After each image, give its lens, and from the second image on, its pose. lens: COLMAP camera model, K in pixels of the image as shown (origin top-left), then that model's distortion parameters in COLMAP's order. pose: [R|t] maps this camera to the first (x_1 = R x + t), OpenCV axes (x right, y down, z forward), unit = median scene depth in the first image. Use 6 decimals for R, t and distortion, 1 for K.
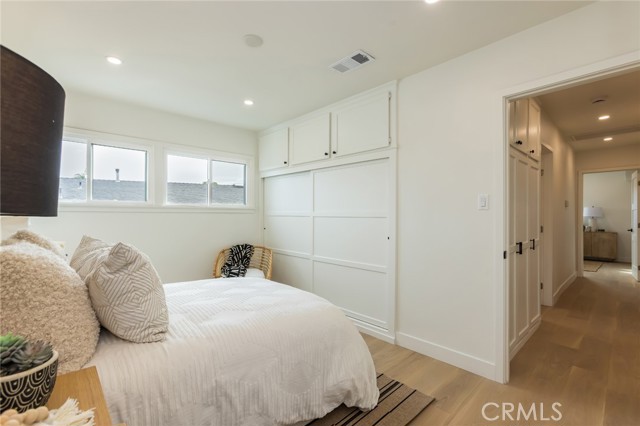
lens RADIAL K [[287.1, 0, 318.5], [0, 287.1, 214.1], [0, 0, 1]] dist [-0.013616, 0.010386]
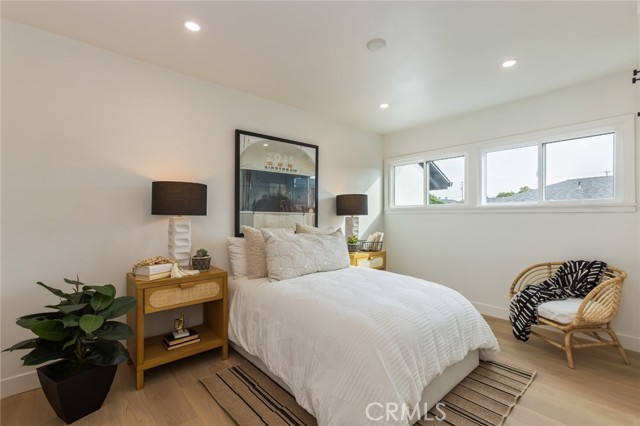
lens RADIAL K [[287.1, 0, 318.5], [0, 287.1, 214.1], [0, 0, 1]] dist [-0.013616, 0.010386]
pose [[-0.027786, 0.000762, -0.999614, 0.436329], [0.001095, 0.999999, 0.000731, -0.002702], [0.999613, -0.001074, -0.027787, 0.439990]]
